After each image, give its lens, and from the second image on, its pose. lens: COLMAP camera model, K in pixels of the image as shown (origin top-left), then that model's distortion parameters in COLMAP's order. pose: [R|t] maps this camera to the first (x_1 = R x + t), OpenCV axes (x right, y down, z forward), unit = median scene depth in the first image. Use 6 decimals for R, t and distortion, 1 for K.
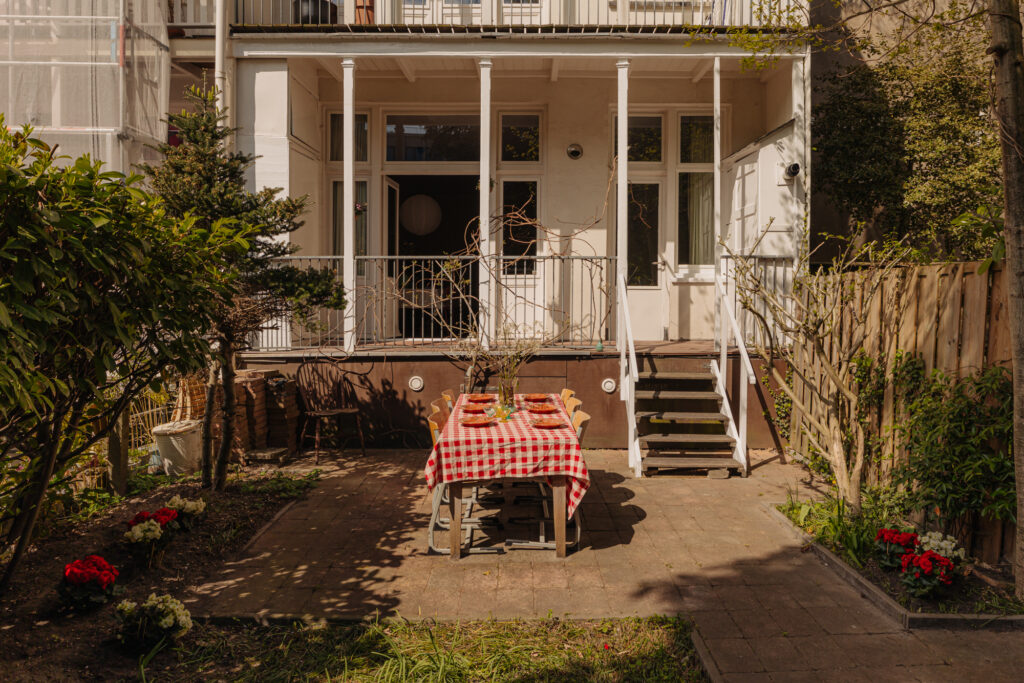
lens RADIAL K [[571.7, 0, 512.0], [0, 571.7, 341.5], [0, 0, 1]] dist [-0.002331, -0.000841]
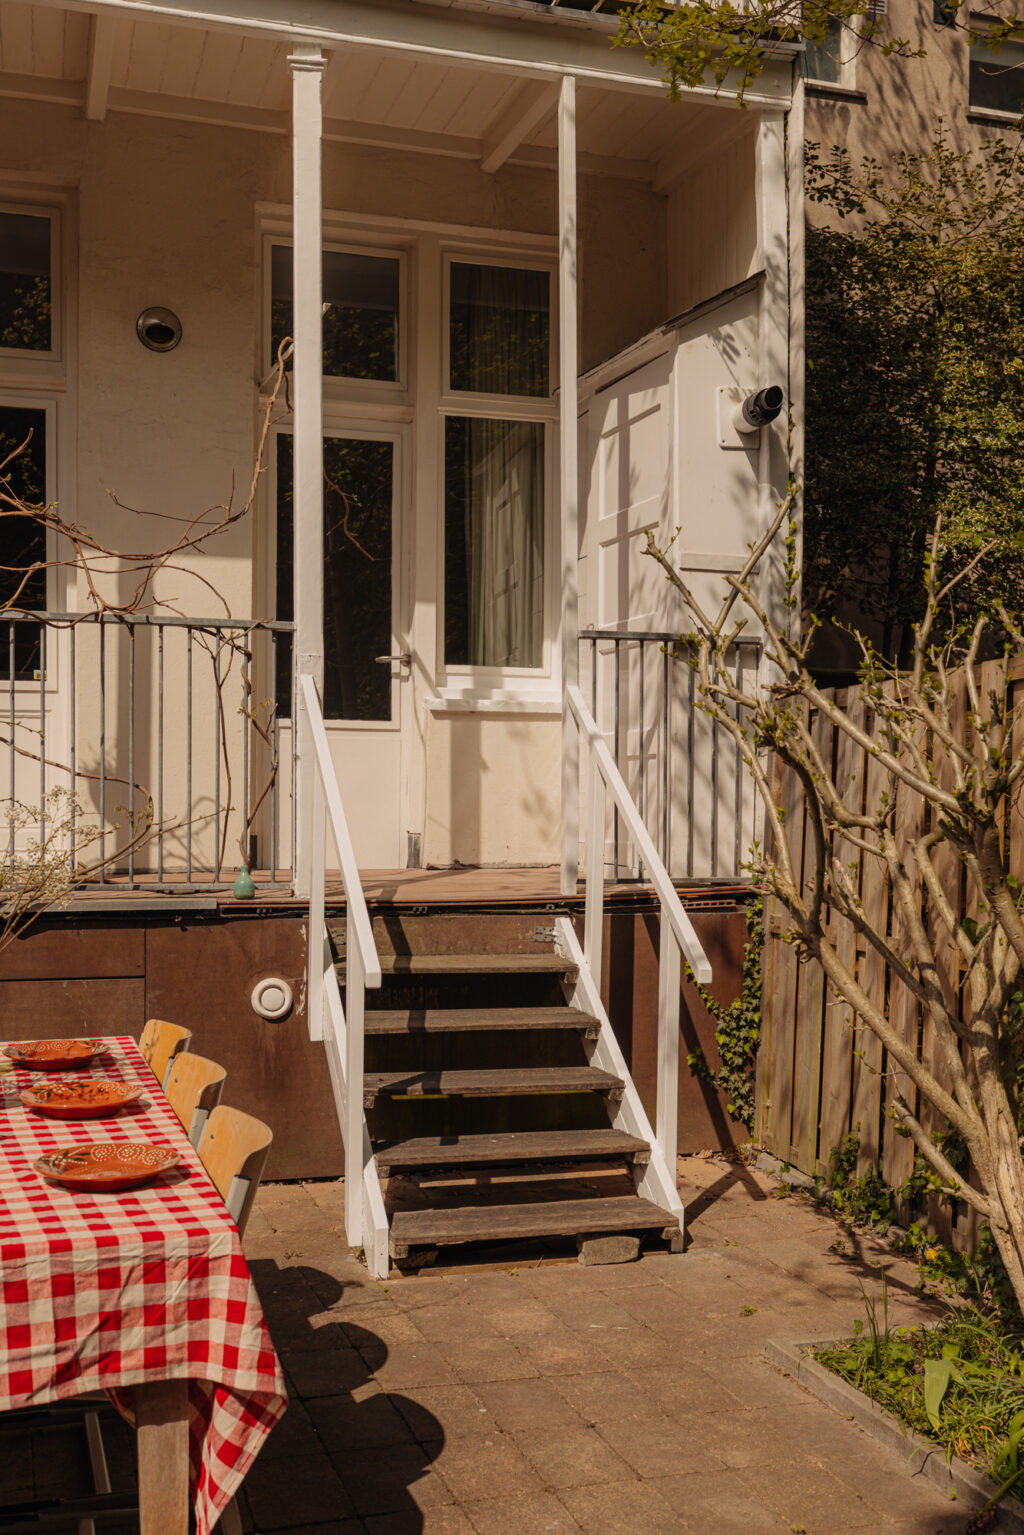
lens RADIAL K [[1528.5, 0, 514.1], [0, 1528.5, 877.2], [0, 0, 1]] dist [0.006836, -0.022204]
pose [[0.943019, -0.008557, 0.332630, 0.001898], [0.008046, 0.999963, 0.002914, 0.003615], [-0.332643, -0.000072, 0.943053, 0.104509]]
